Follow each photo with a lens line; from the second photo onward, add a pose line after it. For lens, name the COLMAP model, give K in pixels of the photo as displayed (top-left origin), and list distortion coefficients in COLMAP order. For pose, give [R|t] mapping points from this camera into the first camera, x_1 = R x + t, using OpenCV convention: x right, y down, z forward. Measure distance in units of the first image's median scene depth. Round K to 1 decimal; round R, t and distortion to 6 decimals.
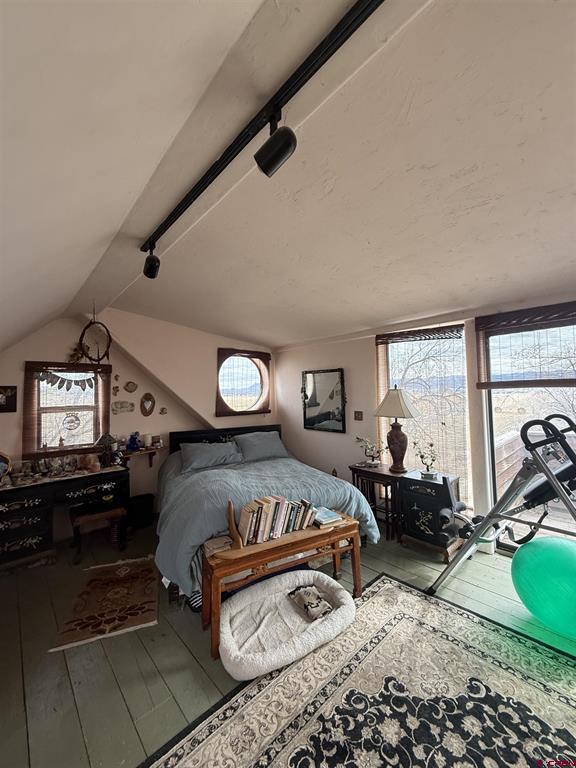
lens RADIAL K [[306.1, 0, 286.3], [0, 306.1, 381.3], [0, 0, 1]] dist [0.000248, -0.000065]
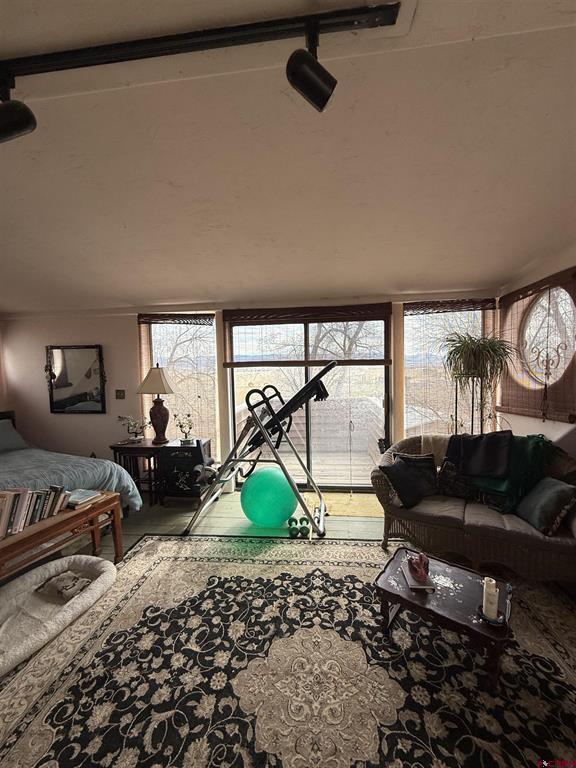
lens RADIAL K [[306.1, 0, 286.7], [0, 306.1, 381.7], [0, 0, 1]] dist [0.000248, -0.000065]
pose [[0.752351, -0.026432, 0.658232, -0.014466], [-0.020648, 0.997758, 0.063666, -0.004015], [-0.658439, -0.061490, 0.750118, -0.154902]]
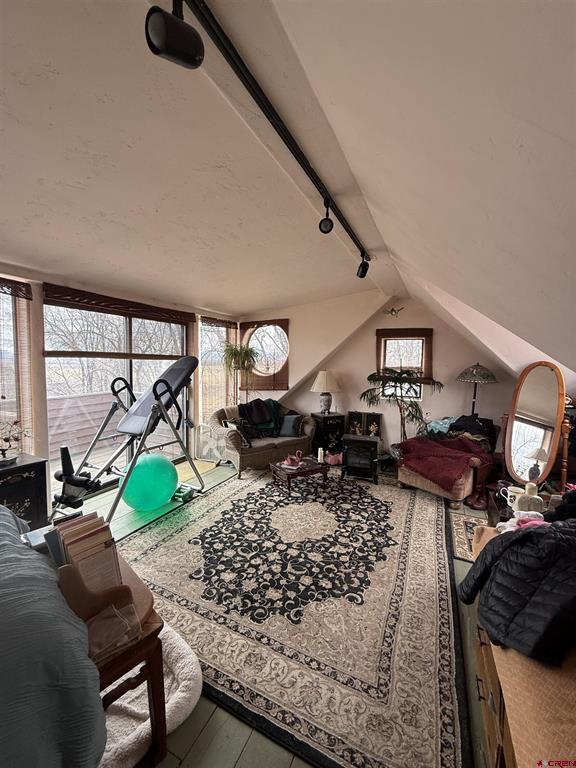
lens RADIAL K [[306.1, 0, 288.0], [0, 306.1, 381.2], [0, 0, 1]] dist [0.000248, -0.000065]
pose [[-0.362920, -0.041560, 0.930893, -0.747579], [-0.044203, 0.998648, 0.027352, 0.054019], [-0.930771, -0.031222, -0.364266, 0.827075]]
